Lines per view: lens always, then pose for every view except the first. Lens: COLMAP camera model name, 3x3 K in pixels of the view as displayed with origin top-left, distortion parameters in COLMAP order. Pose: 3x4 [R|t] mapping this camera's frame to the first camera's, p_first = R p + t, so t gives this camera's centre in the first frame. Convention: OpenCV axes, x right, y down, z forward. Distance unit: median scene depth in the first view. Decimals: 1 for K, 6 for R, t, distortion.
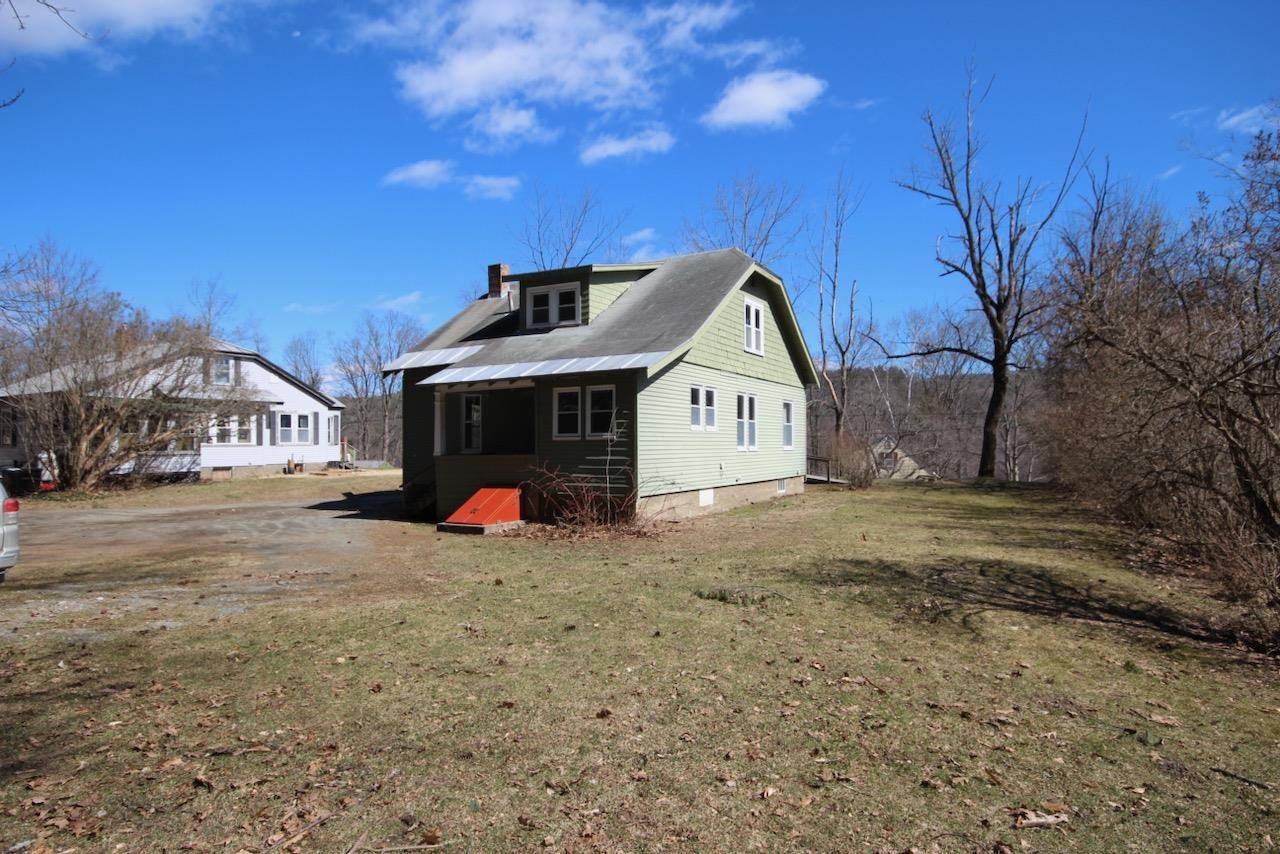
lens RADIAL K [[744.6, 0, 642.9], [0, 744.6, 432.0], [0, 0, 1]] dist [0.001480, 0.000074]
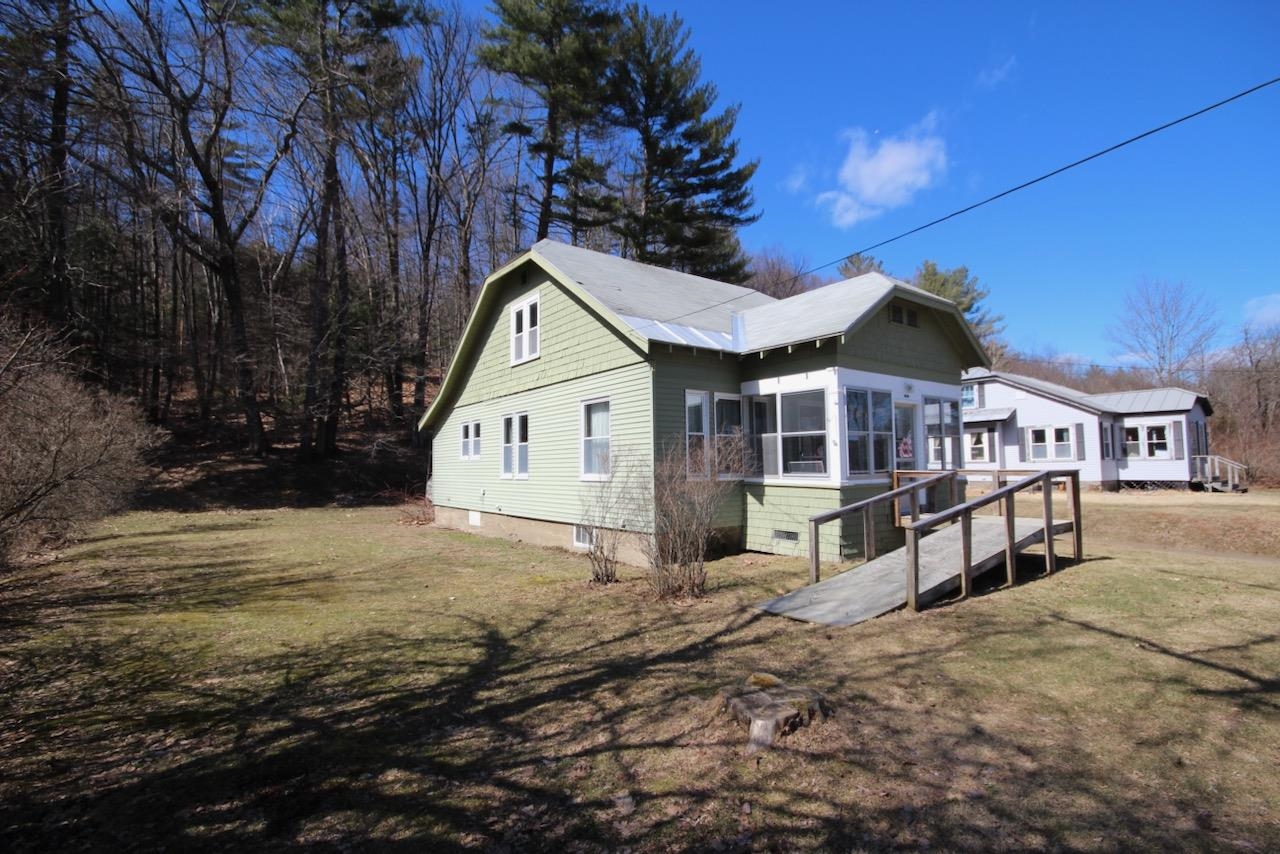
lens RADIAL K [[591.4, 0, 644.0], [0, 591.4, 430.1], [0, 0, 1]] dist [-0.001612, -0.001503]
pose [[-0.413599, -0.045483, -0.909322, 0.695243], [0.030985, 0.997470, -0.063986, 0.017006], [0.909932, -0.054640, -0.411143, 1.396761]]
